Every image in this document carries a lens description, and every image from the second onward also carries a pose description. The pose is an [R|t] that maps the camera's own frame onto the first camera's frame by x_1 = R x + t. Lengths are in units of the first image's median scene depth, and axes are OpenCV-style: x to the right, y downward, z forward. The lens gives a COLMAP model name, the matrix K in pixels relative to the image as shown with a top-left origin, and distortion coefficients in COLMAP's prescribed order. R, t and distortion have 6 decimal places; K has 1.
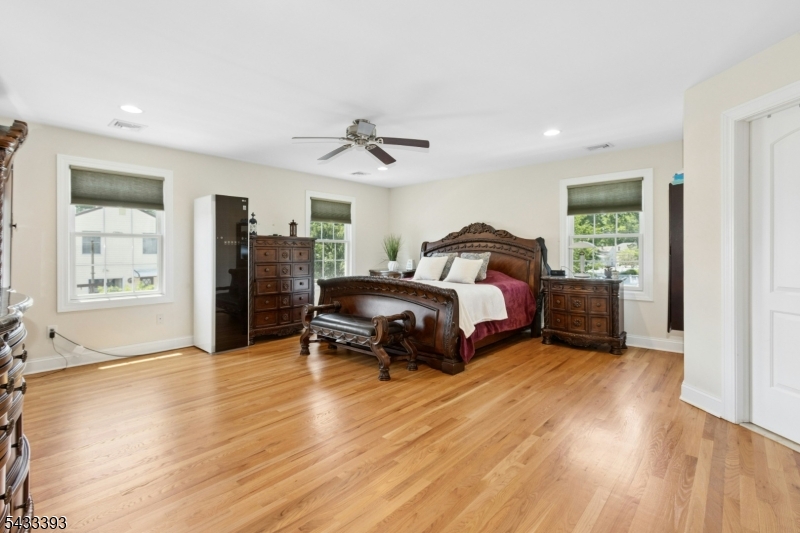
lens RADIAL K [[396.5, 0, 390.6], [0, 396.5, 251.2], [0, 0, 1]] dist [0.000933, 0.000161]
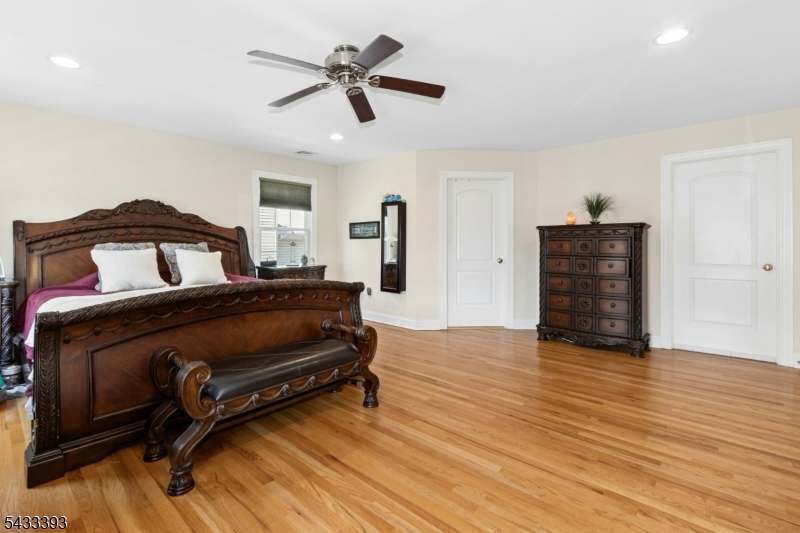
lens RADIAL K [[362.5, 0, 417.4], [0, 362.5, 244.2], [0, 0, 1]] dist [-0.001456, -0.000354]
pose [[-0.042750, 0.001977, 0.999084, -0.720264], [-0.005260, 0.999984, -0.002204, 0.007937], [-0.999072, -0.005350, -0.042739, 0.927232]]
